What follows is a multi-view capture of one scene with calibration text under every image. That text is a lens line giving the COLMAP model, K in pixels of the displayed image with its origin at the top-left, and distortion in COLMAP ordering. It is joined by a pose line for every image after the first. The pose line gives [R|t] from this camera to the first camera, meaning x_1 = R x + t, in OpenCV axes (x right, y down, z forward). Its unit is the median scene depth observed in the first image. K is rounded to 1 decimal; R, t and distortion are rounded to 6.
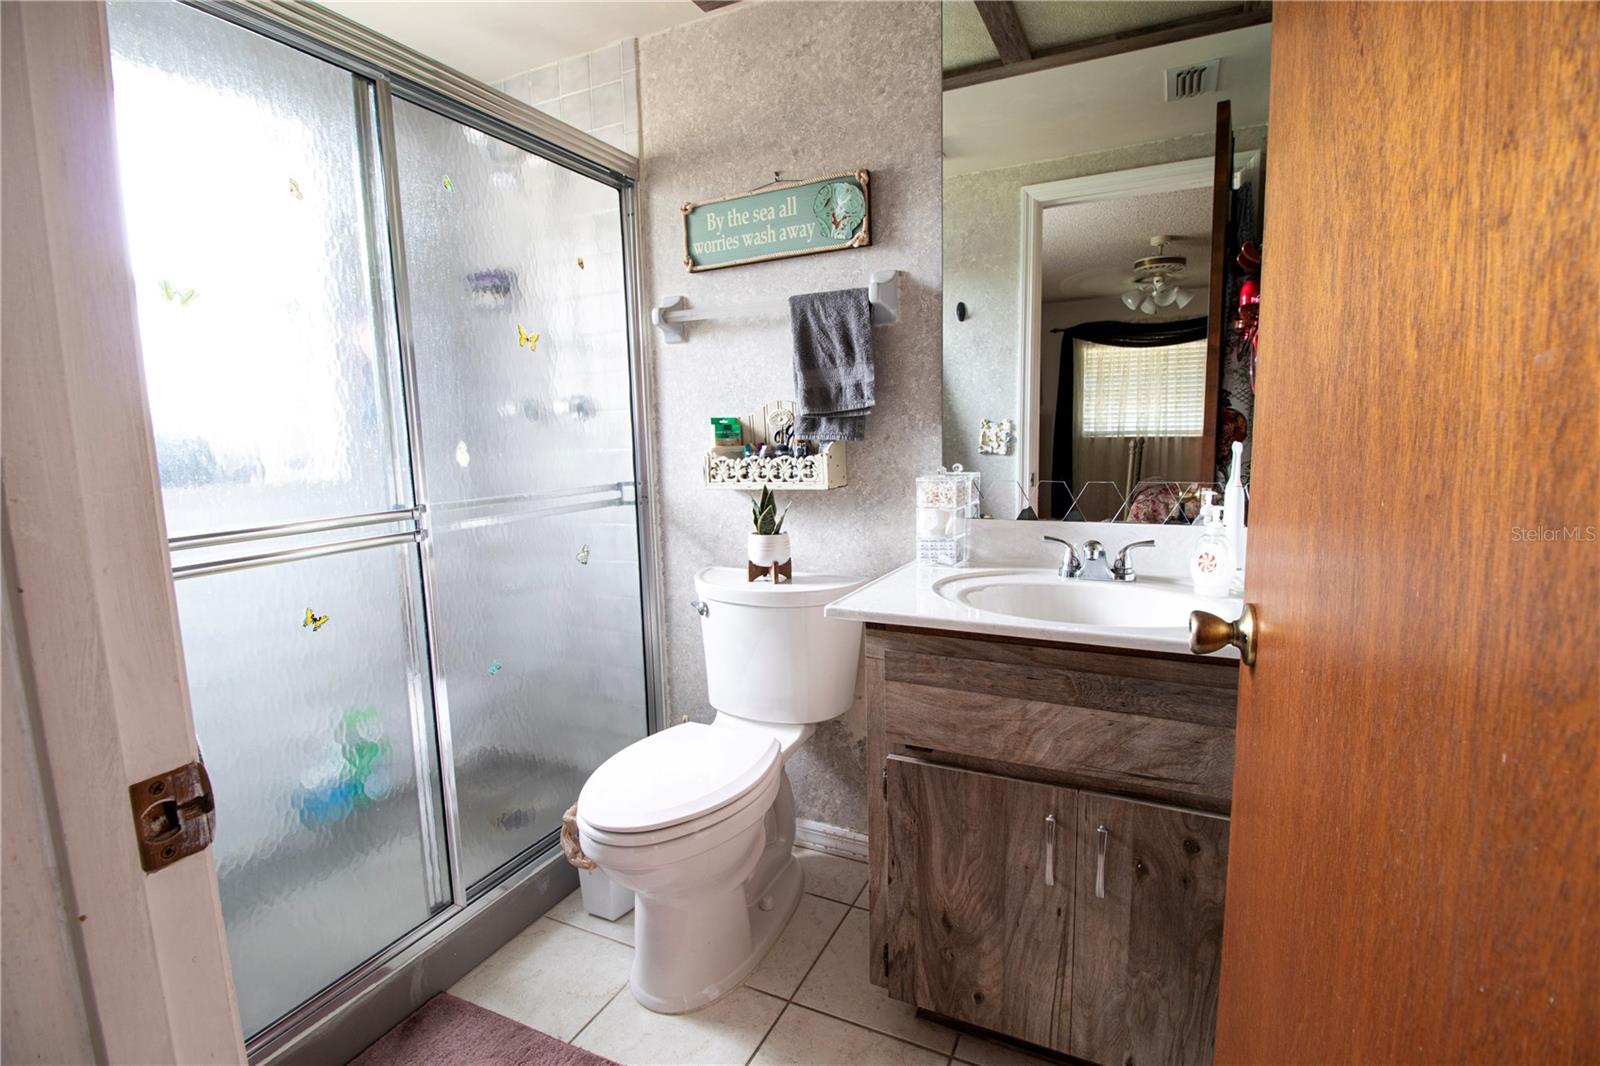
lens RADIAL K [[743.7, 0, 800.1], [0, 743.7, 532.0], [0, 0, 1]] dist [0.000366, -0.009914]
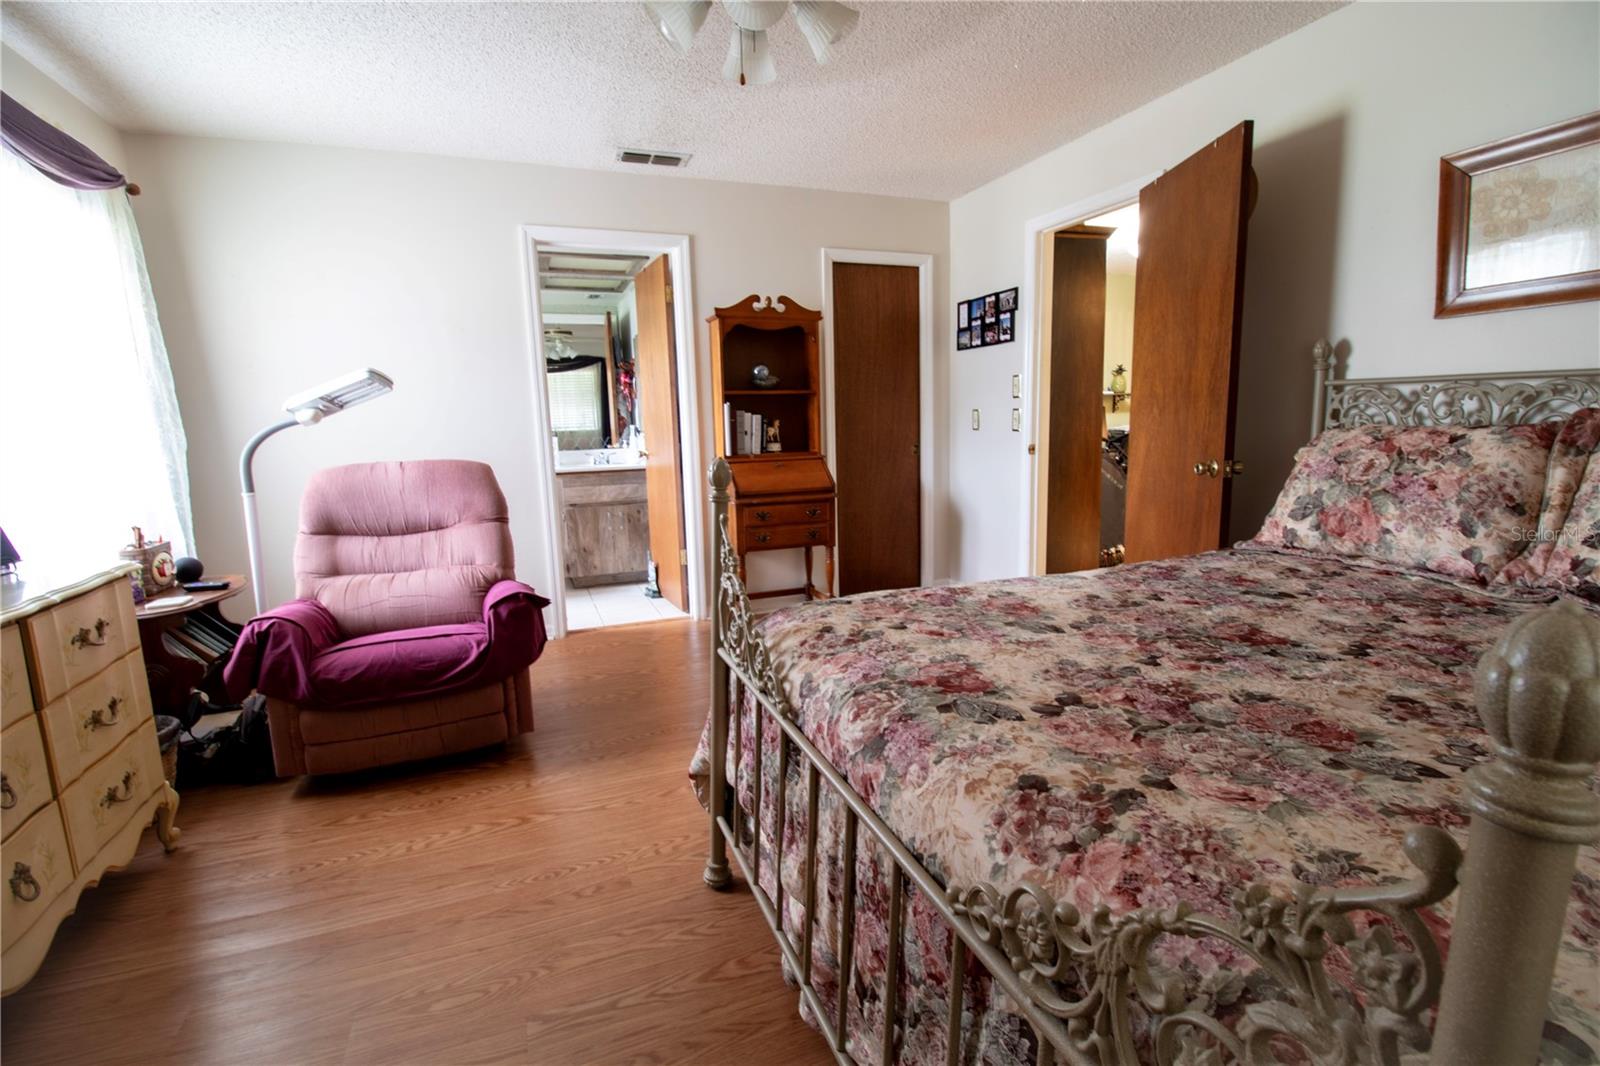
lens RADIAL K [[743.7, 0, 801.0], [0, 743.7, 532.7], [0, 0, 1]] dist [0.000366, -0.009914]
pose [[0.678684, -0.102970, 0.727176, -1.903867], [0.105229, 0.993540, 0.042475, 0.414114], [-0.726852, 0.047693, 0.685136, -2.540341]]
